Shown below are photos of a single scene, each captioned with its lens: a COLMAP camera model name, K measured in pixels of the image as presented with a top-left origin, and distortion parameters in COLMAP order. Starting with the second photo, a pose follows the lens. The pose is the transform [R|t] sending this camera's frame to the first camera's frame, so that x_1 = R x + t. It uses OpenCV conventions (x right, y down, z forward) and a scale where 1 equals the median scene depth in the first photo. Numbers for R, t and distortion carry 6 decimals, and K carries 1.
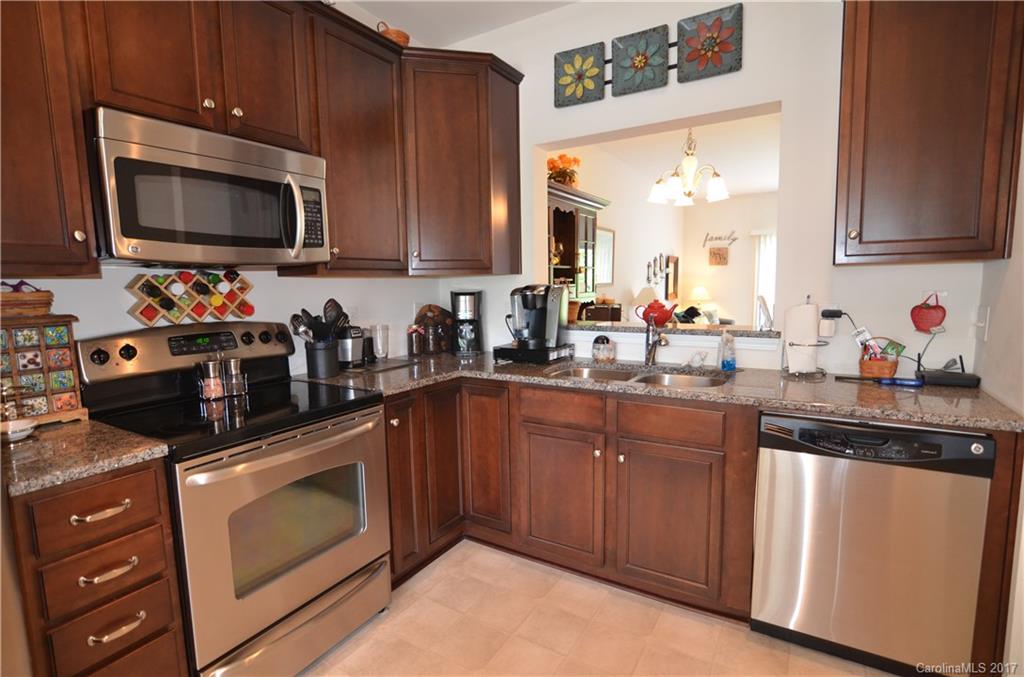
lens RADIAL K [[496.2, 0, 512.3], [0, 496.2, 339.2], [0, 0, 1]] dist [-0.033423, 0.011208]
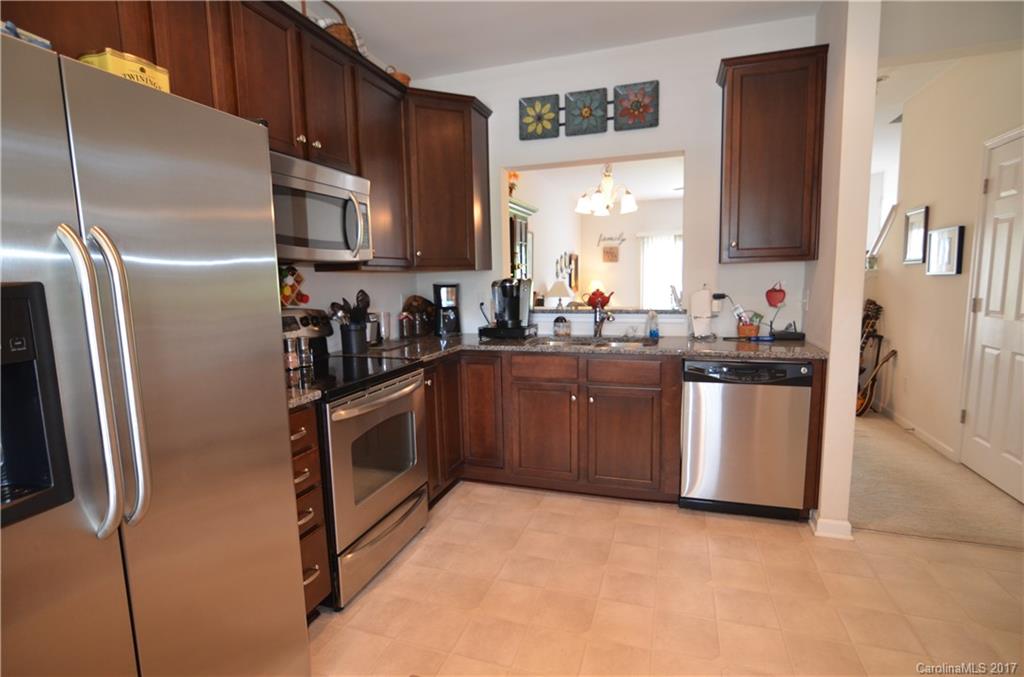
lens RADIAL K [[496.2, 0, 513.2], [0, 496.2, 339.1], [0, 0, 1]] dist [-0.033423, 0.011208]
pose [[0.973361, -0.031852, 0.227055, -0.288535], [0.030205, 0.999486, 0.010726, 0.041361], [-0.227280, -0.003582, 0.973823, -0.303794]]
